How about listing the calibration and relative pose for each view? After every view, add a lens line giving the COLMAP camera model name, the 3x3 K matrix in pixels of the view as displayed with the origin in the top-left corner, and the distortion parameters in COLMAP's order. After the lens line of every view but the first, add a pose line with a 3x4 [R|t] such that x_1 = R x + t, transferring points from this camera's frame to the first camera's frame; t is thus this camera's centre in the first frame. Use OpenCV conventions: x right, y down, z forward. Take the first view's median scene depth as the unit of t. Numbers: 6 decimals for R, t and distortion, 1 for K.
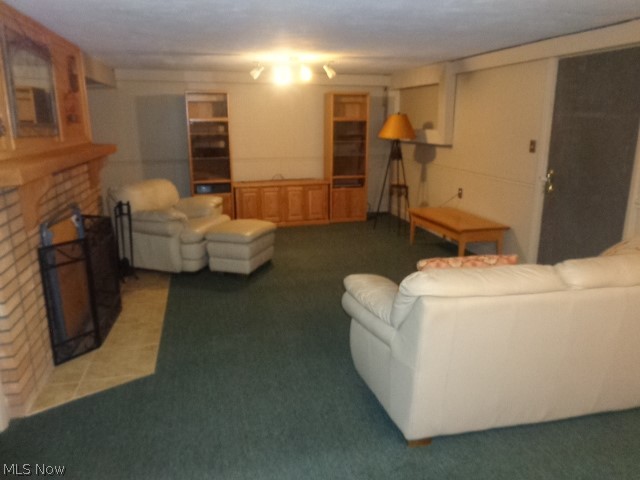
lens RADIAL K [[480.0, 0, 320.0], [0, 480.0, 240.0], [0, 0, 1]] dist [-0.001845, 0.004635]
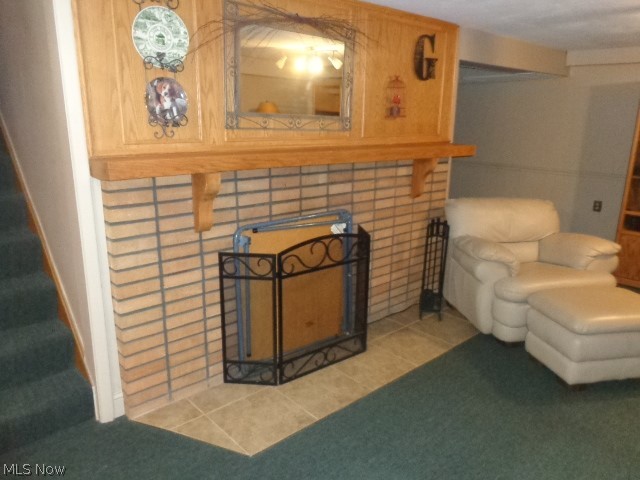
lens RADIAL K [[480.0, 0, 320.0], [0, 480.0, 240.0], [0, 0, 1]] dist [-0.001845, 0.004635]
pose [[0.471969, 0.229749, -0.851152, 0.195232], [-0.231832, 0.963812, 0.131607, -0.127030], [0.850588, 0.135209, 0.508153, 0.538262]]
